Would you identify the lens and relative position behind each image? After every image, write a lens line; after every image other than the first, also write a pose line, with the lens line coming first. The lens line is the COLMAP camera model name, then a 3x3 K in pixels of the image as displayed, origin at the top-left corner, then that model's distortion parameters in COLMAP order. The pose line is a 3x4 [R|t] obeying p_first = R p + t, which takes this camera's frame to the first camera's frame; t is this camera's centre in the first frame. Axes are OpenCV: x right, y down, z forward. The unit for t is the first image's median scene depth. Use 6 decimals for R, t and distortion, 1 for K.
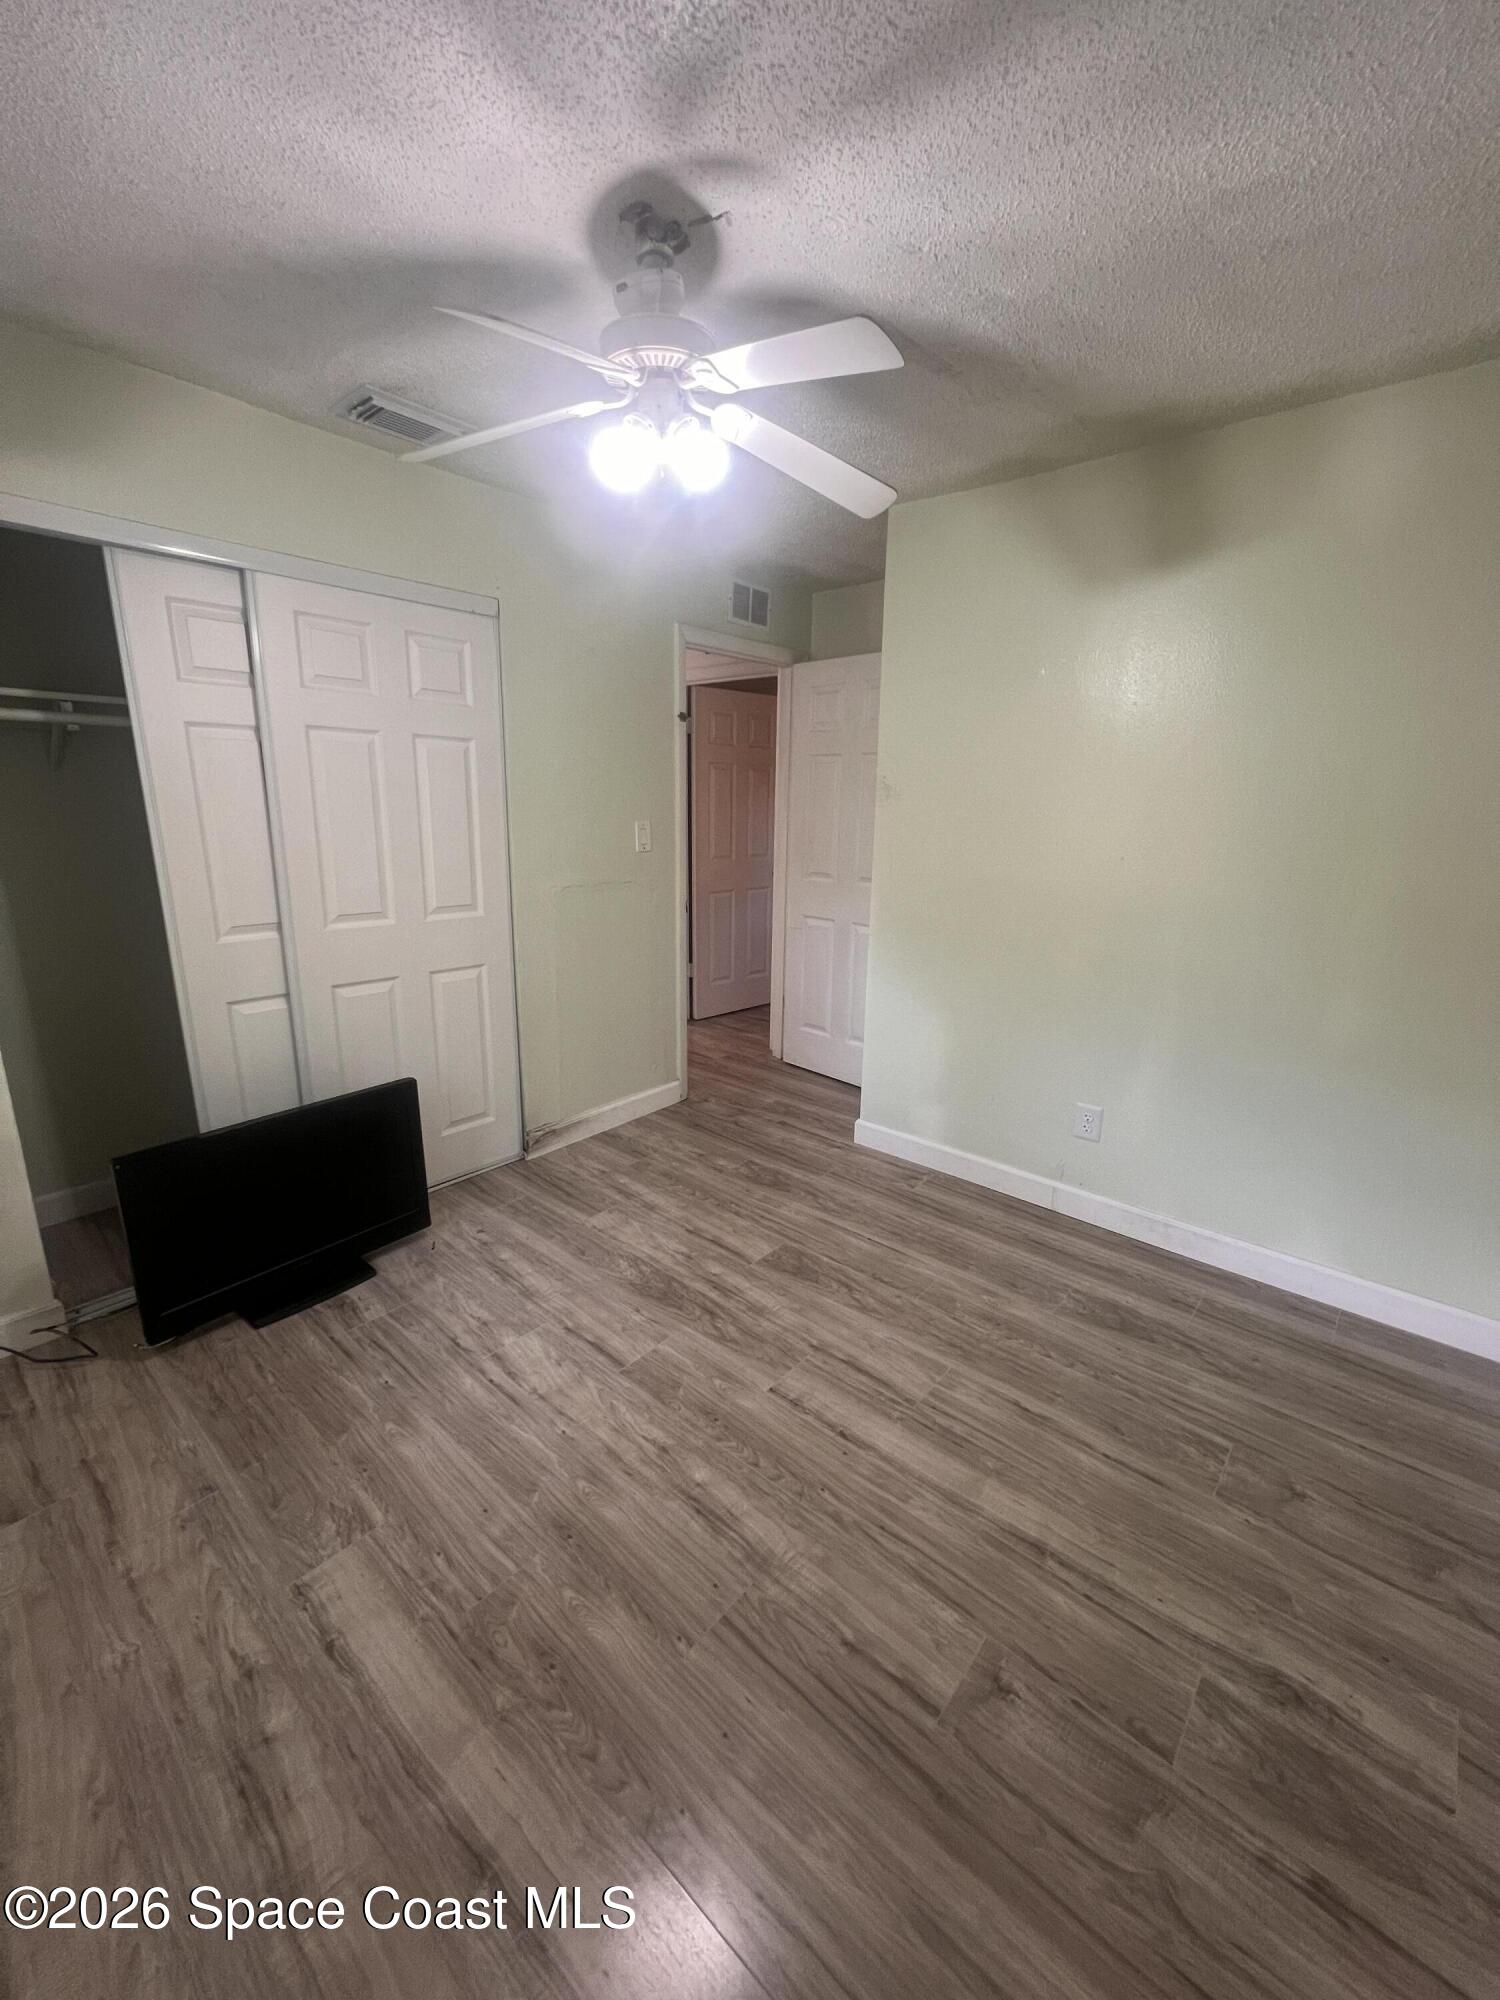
lens RADIAL K [[799.7, 0, 749.4], [0, 799.7, 990.6], [0, 0, 1]] dist [-0.002553, 0.001041]
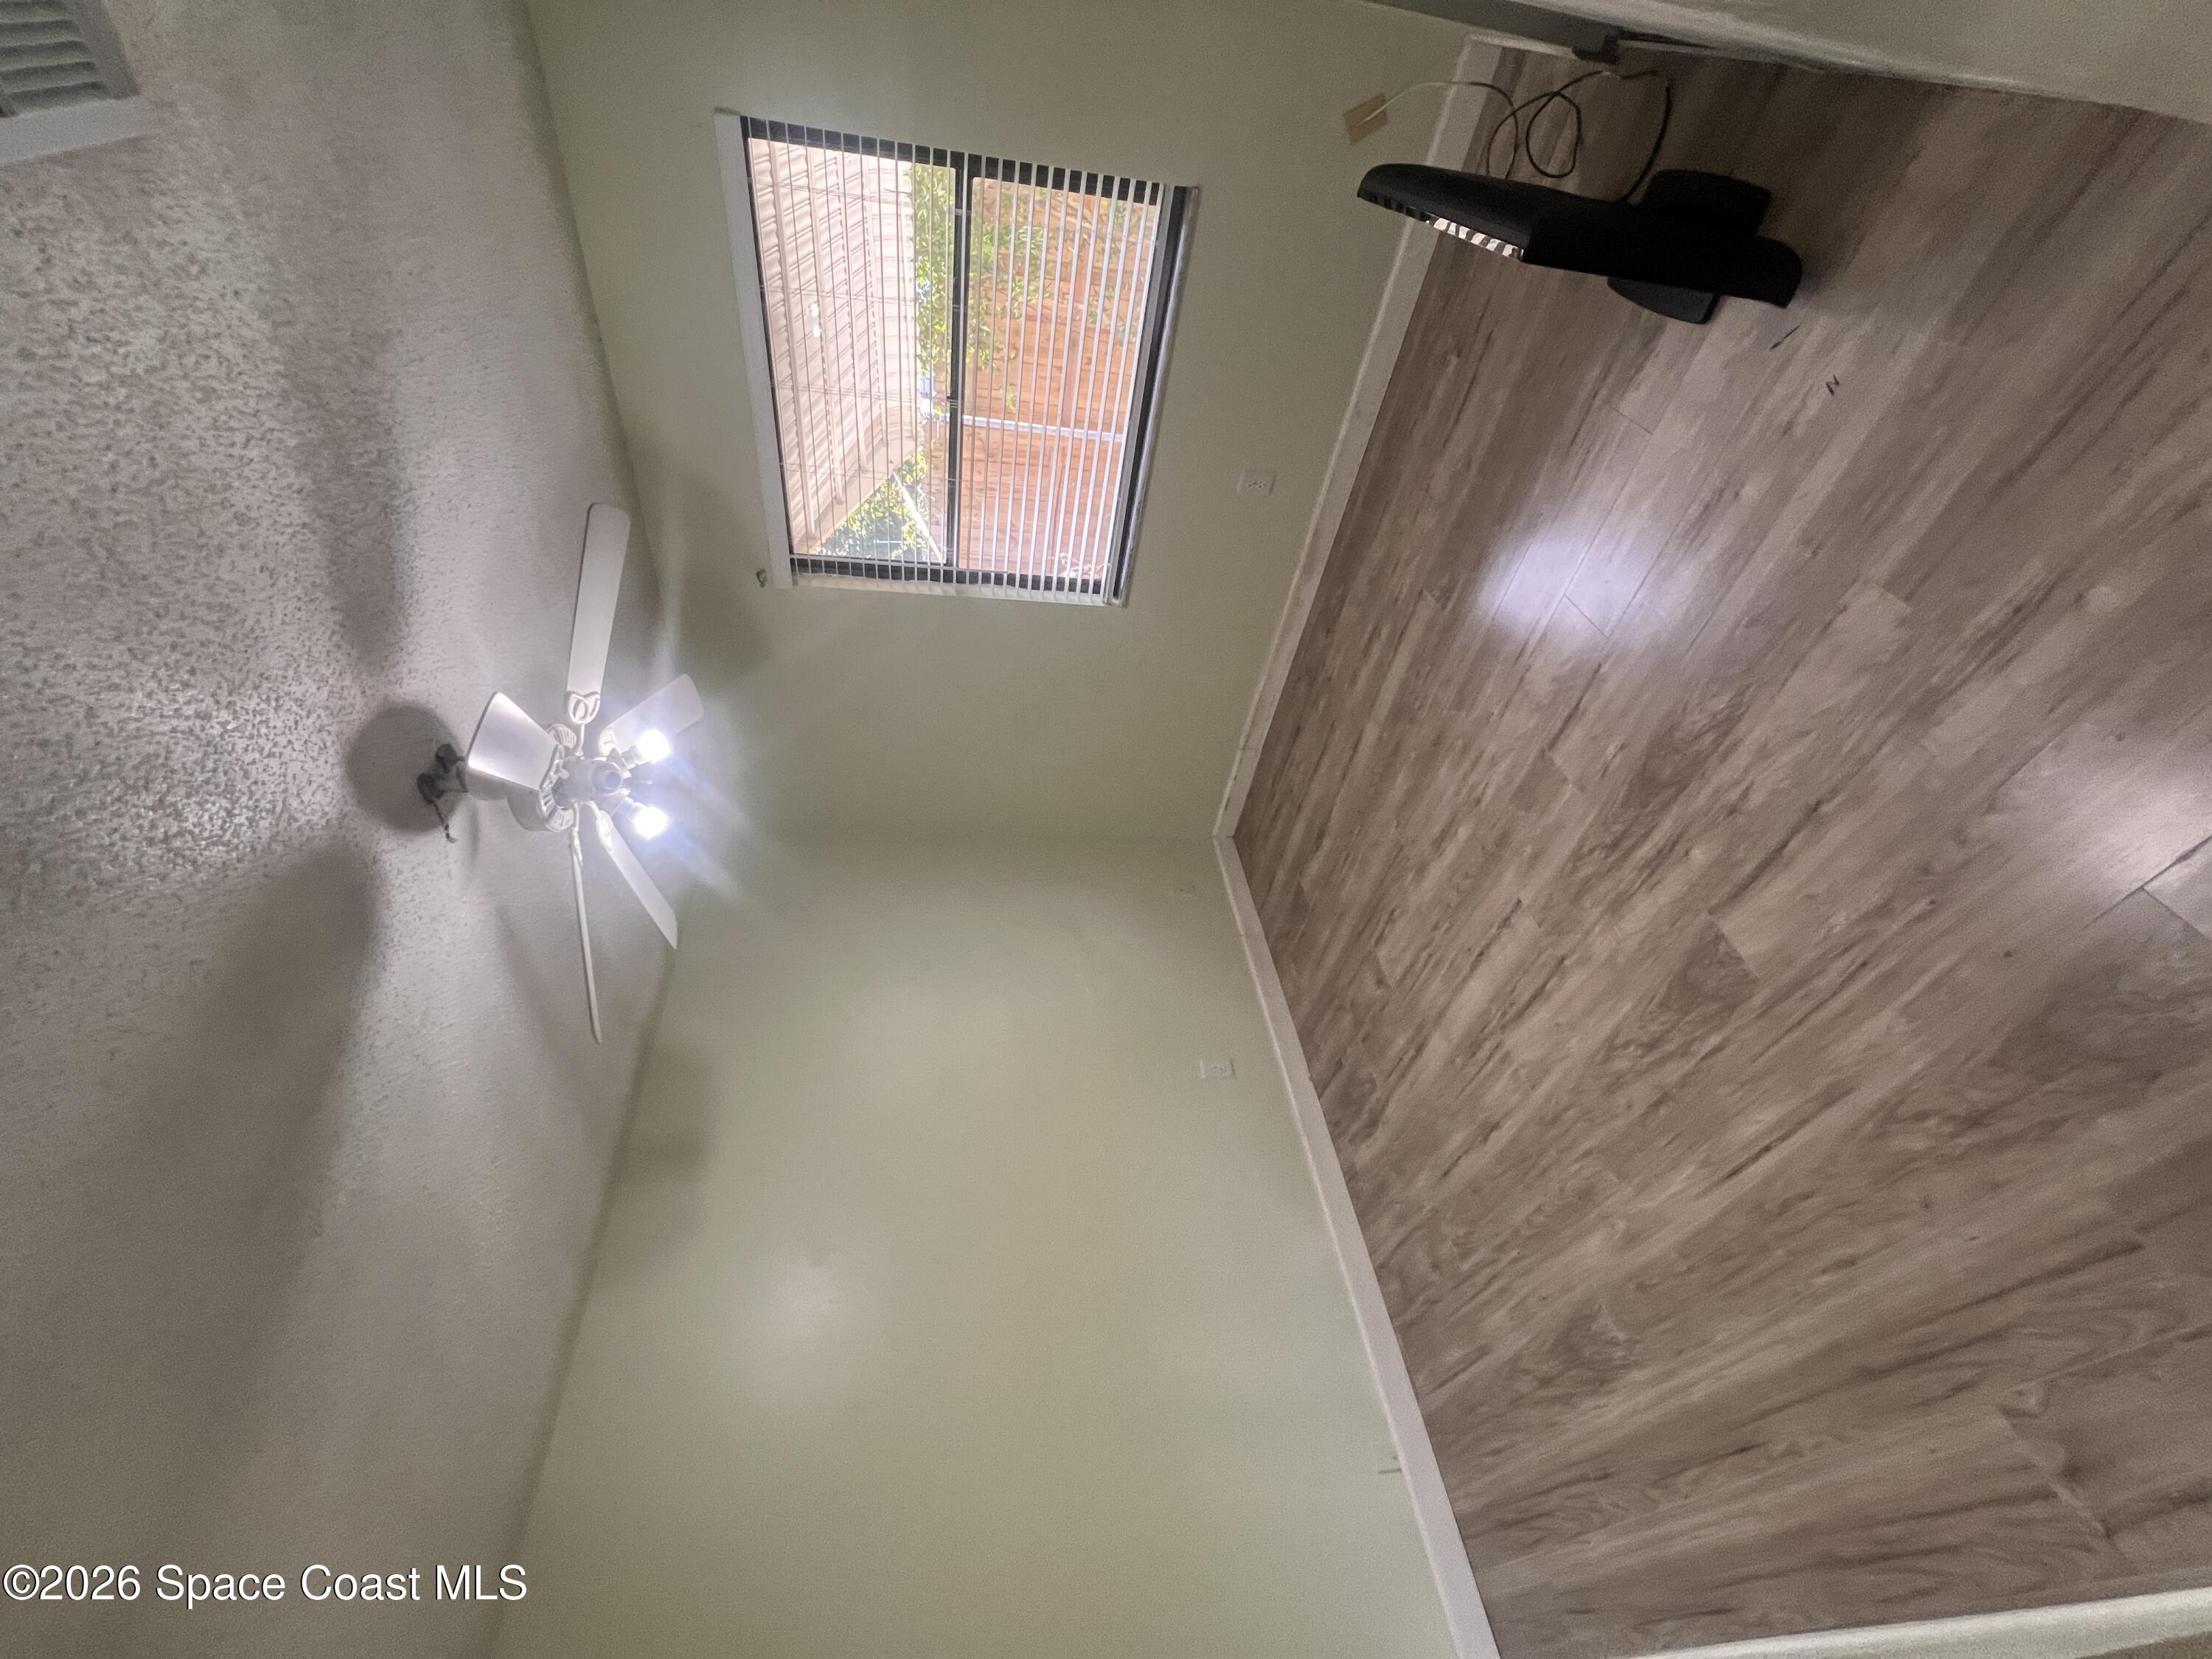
lens RADIAL K [[884.5, 0, 1106.4], [0, 884.5, 830.4], [0, 0, 1]] dist [-0.002553, 0.001041]
pose [[-0.037978, 0.998204, 0.046337, -0.081165], [0.908442, 0.015171, 0.417737, -0.385894], [0.416283, 0.057959, -0.907386, 1.537837]]
